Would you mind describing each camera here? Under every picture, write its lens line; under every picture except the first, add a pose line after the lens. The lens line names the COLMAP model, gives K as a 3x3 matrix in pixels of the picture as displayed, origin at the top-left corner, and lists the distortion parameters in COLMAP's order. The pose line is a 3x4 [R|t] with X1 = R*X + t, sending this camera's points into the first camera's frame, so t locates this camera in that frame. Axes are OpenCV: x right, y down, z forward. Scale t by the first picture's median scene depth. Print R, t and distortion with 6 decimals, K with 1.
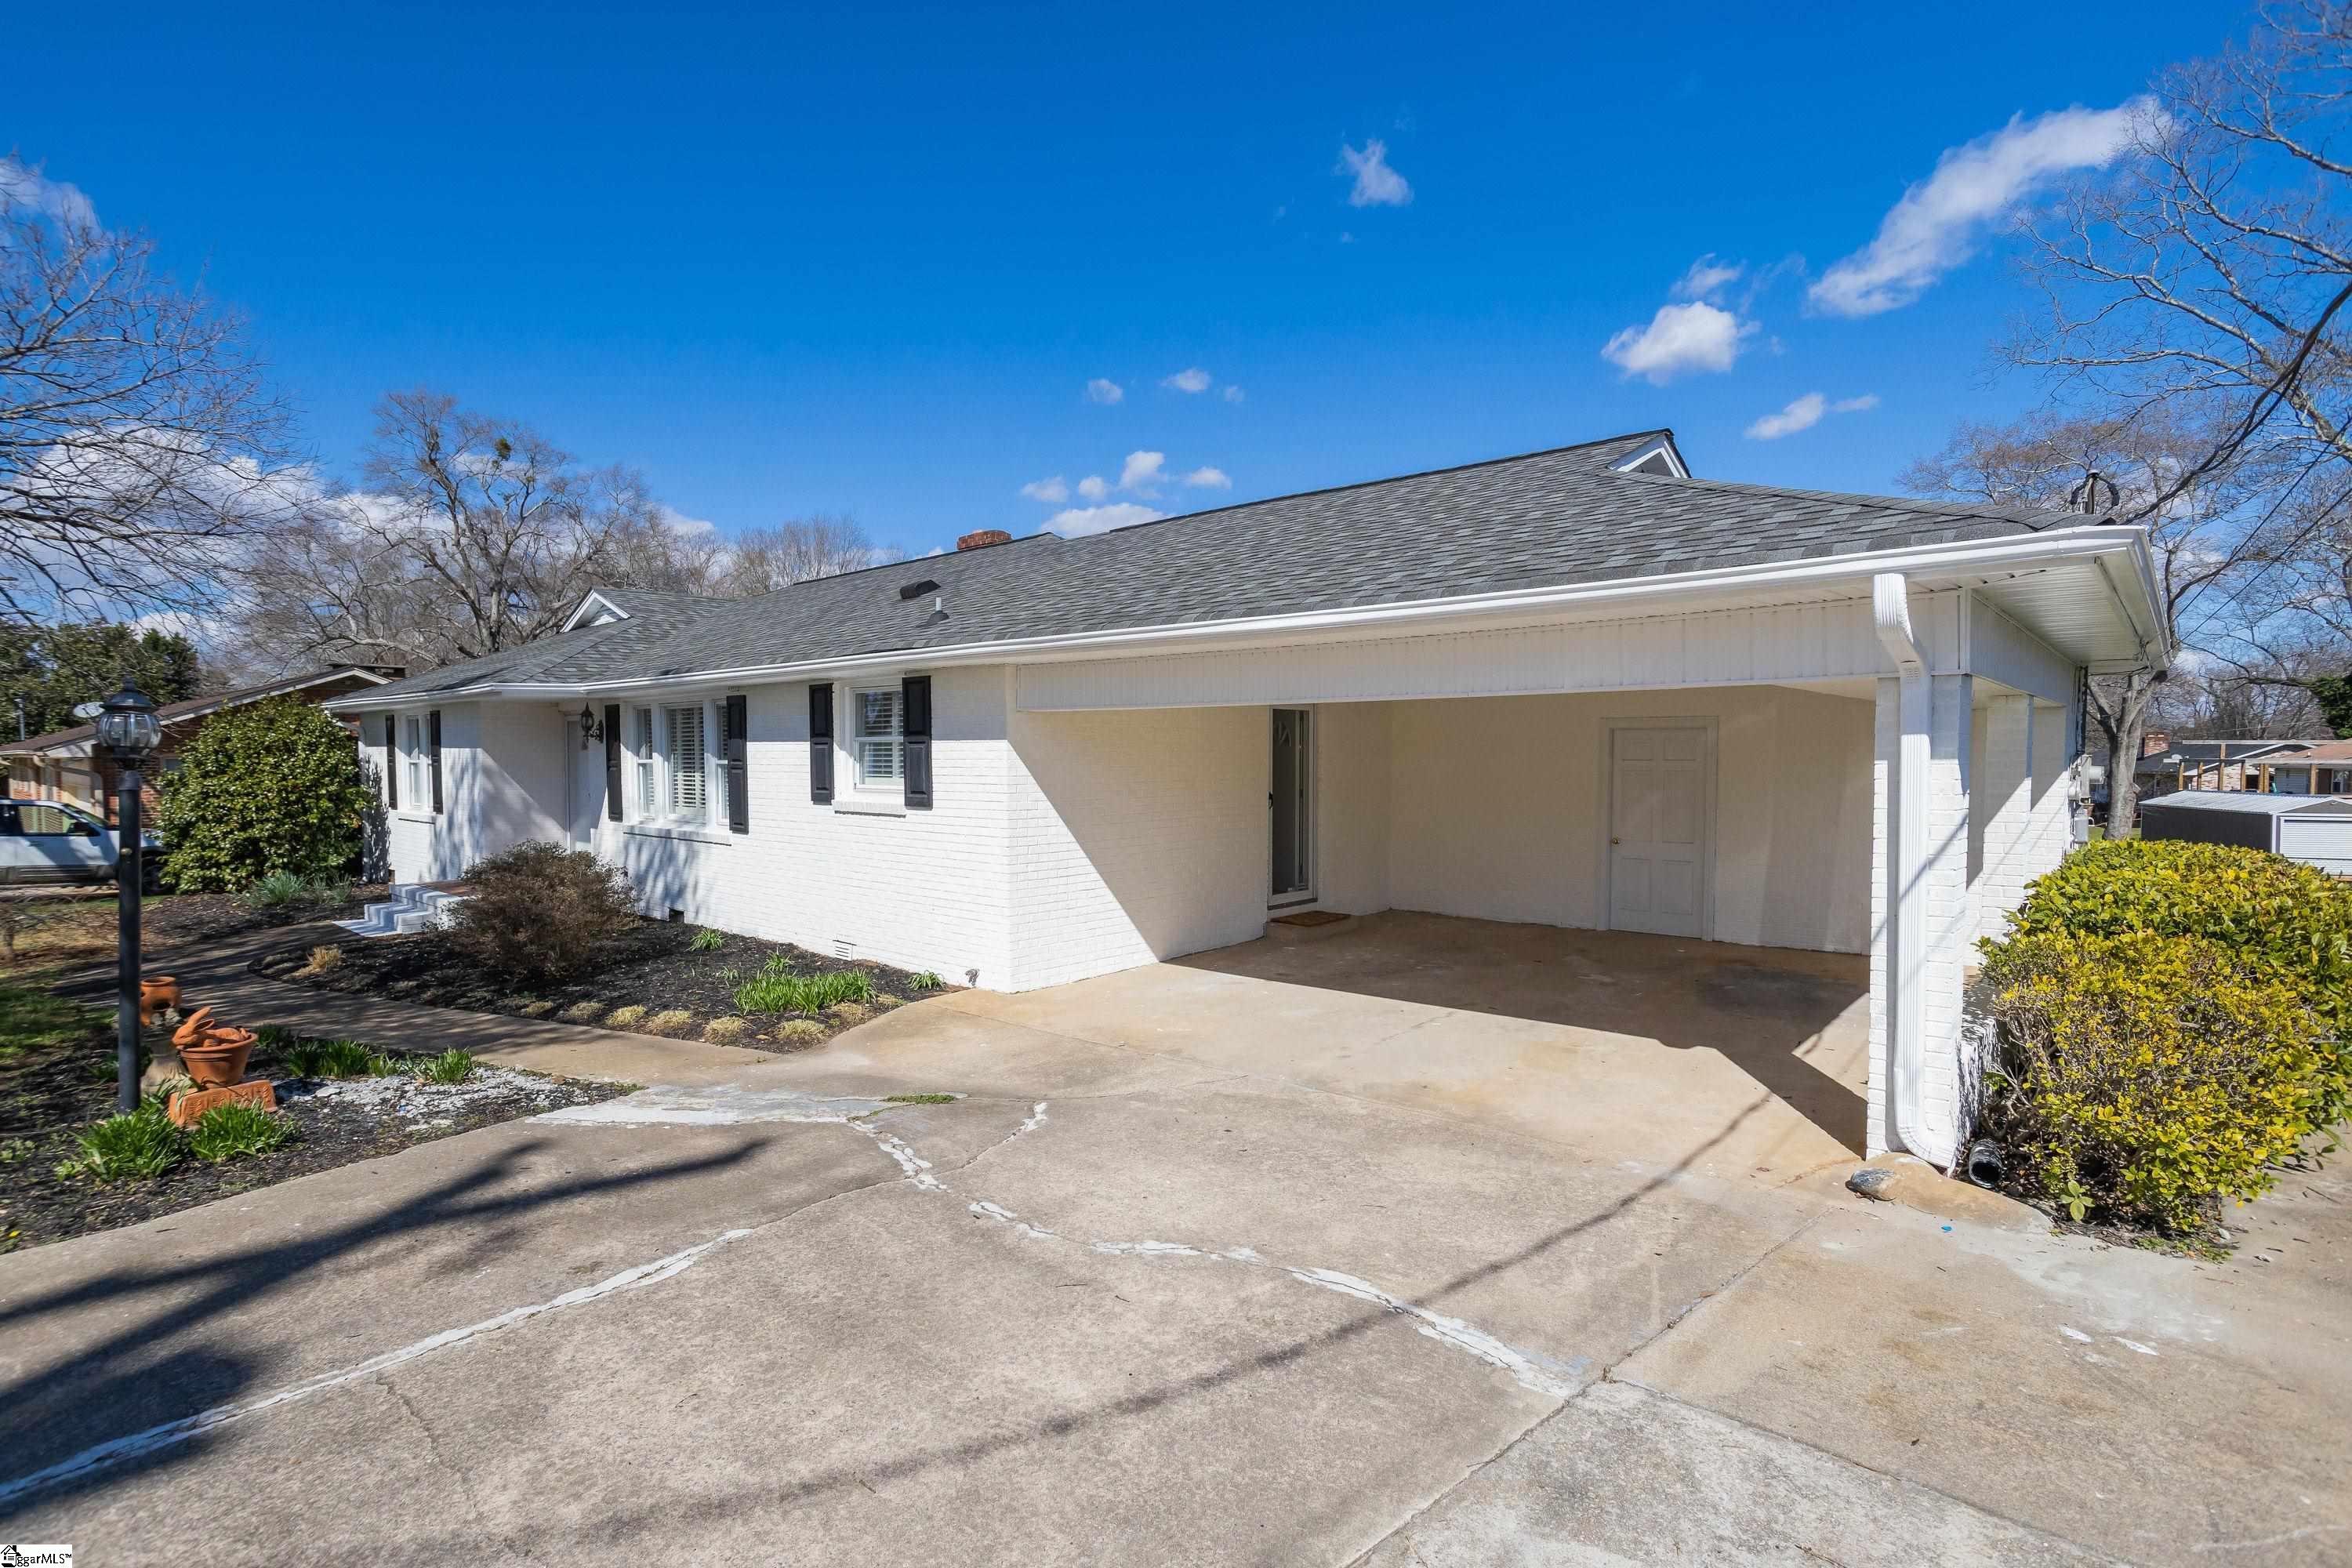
lens RADIAL K [[1121.8, 0, 1194.3], [0, 1121.8, 837.1], [0, 0, 1]] dist [-0.021260, 0.002531]
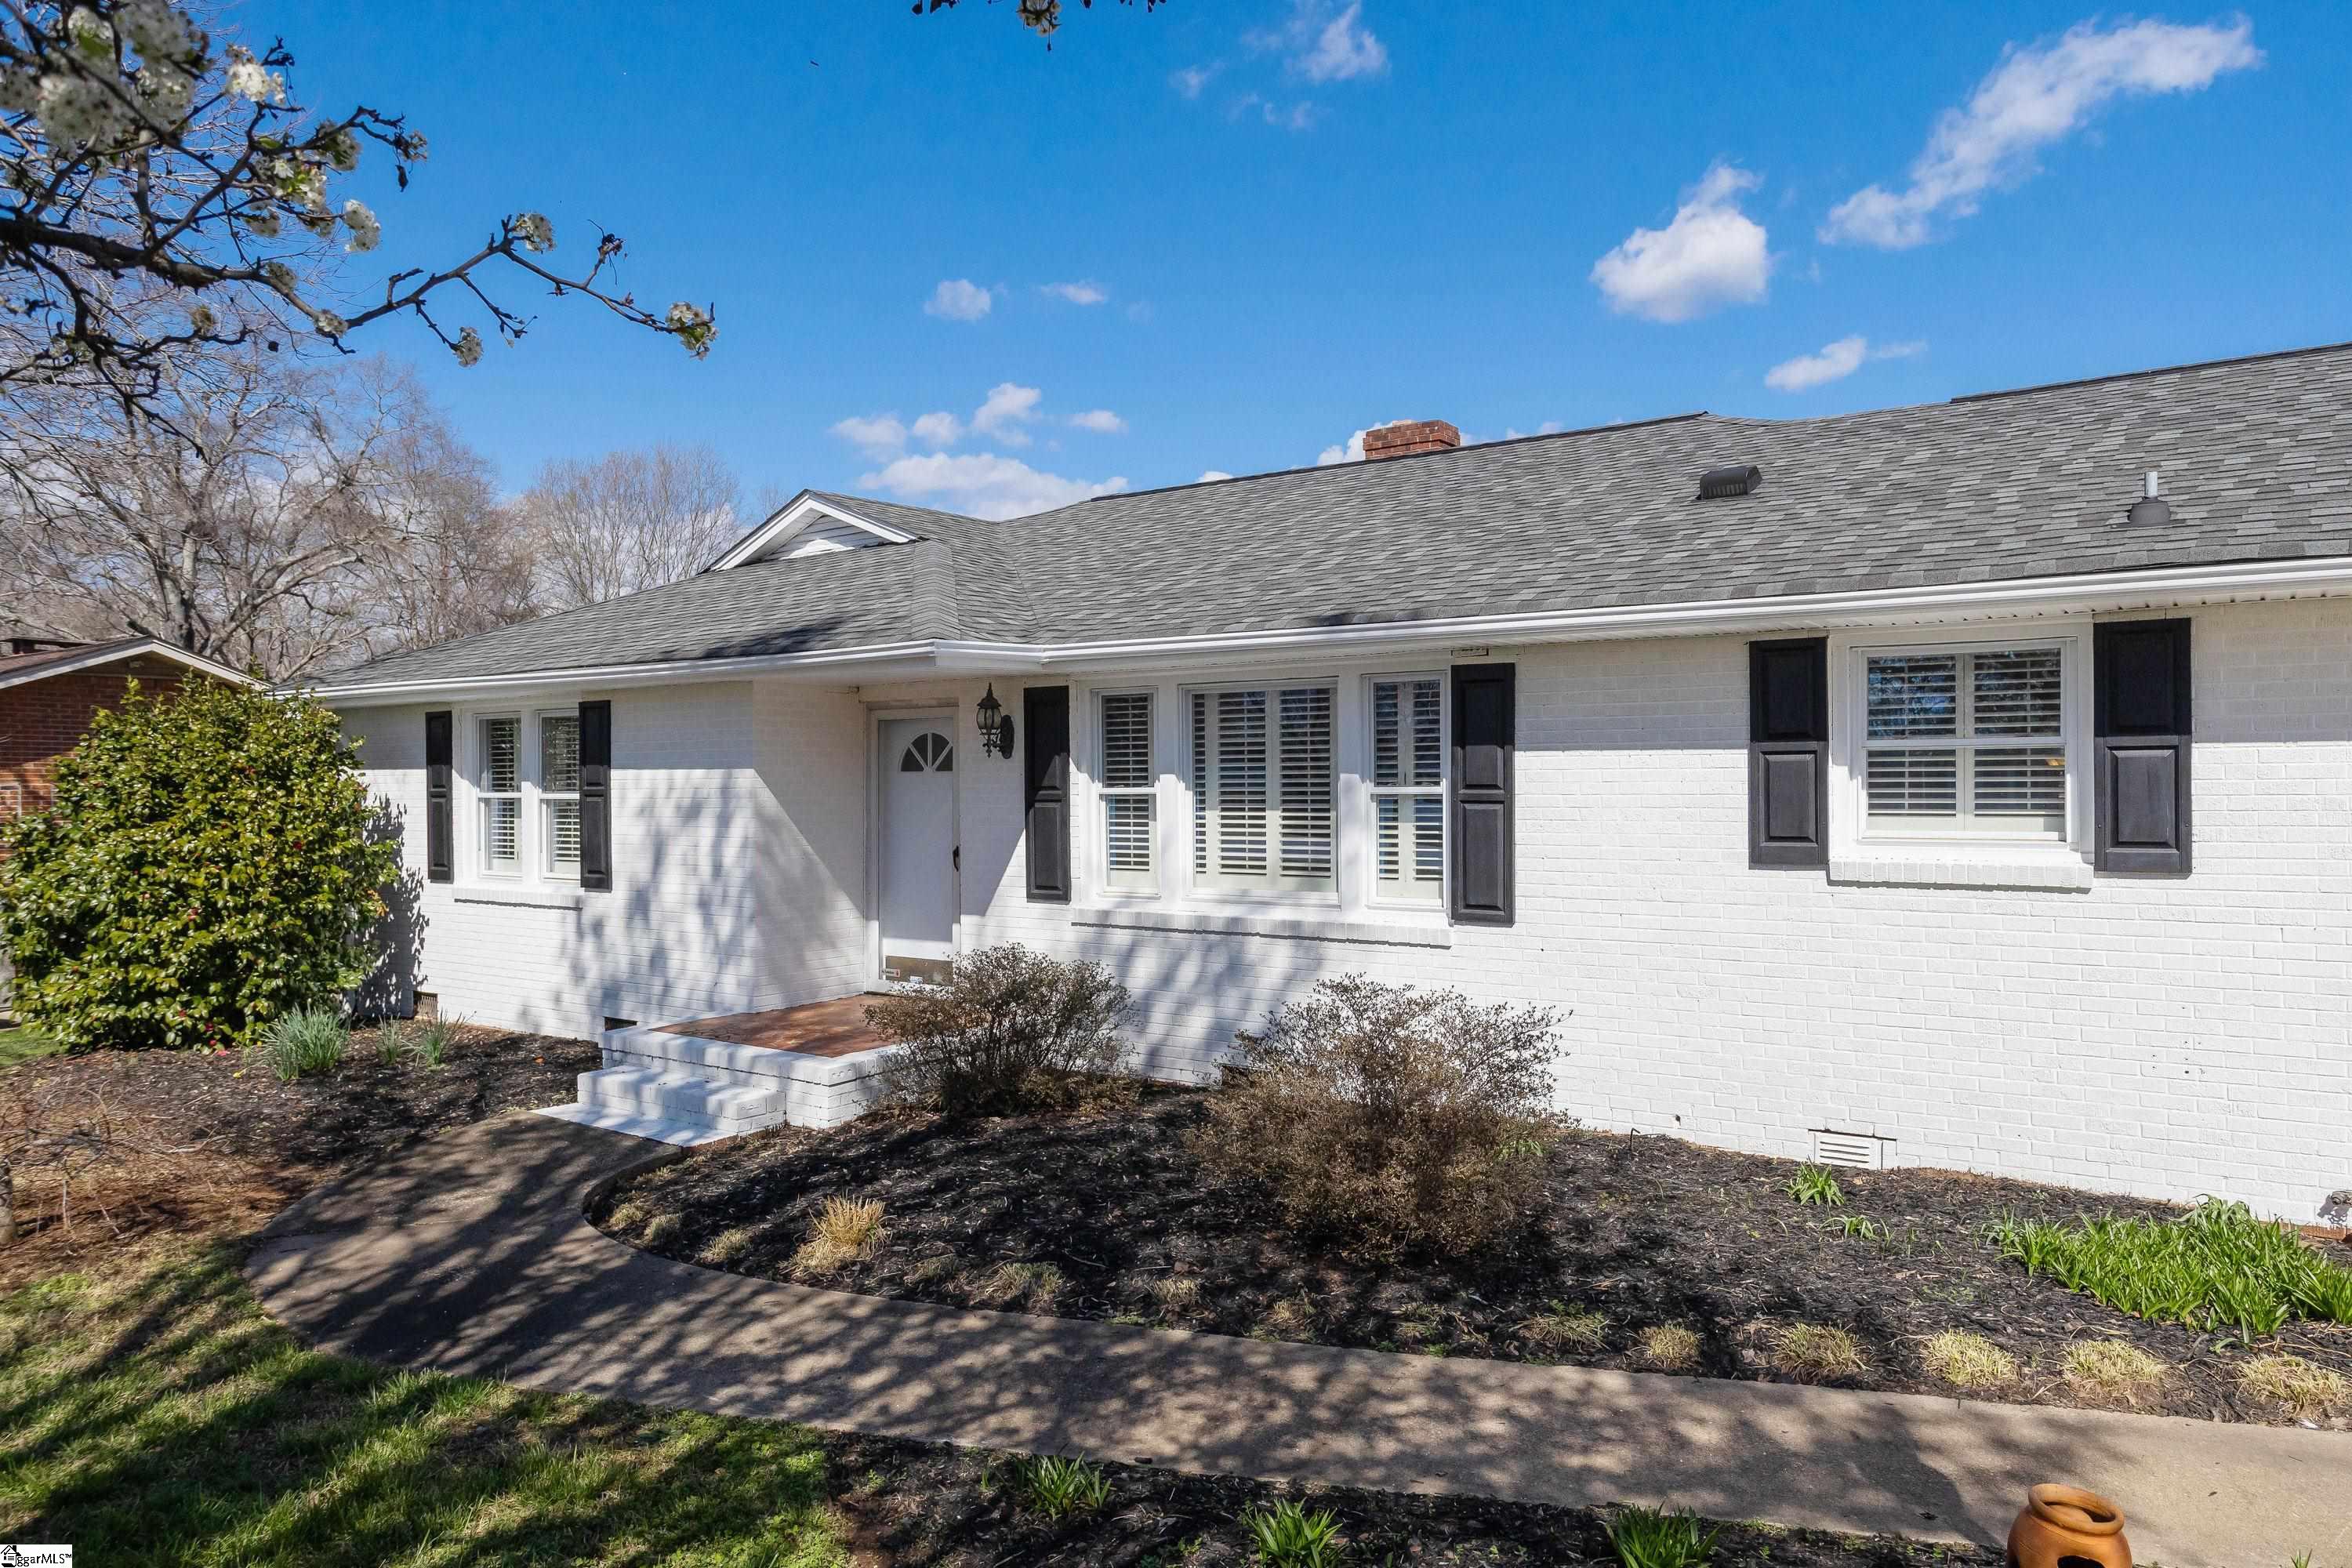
lens RADIAL K [[1446.4, 0, 1173.4], [0, 1446.4, 789.2], [0, 0, 1]] dist [-0.016717, -0.007599]
pose [[0.989540, -0.006640, 0.144108, -0.485090], [0.016541, 0.997574, -0.067617, -0.017445], [-0.143310, 0.069294, 0.987249, 0.252442]]
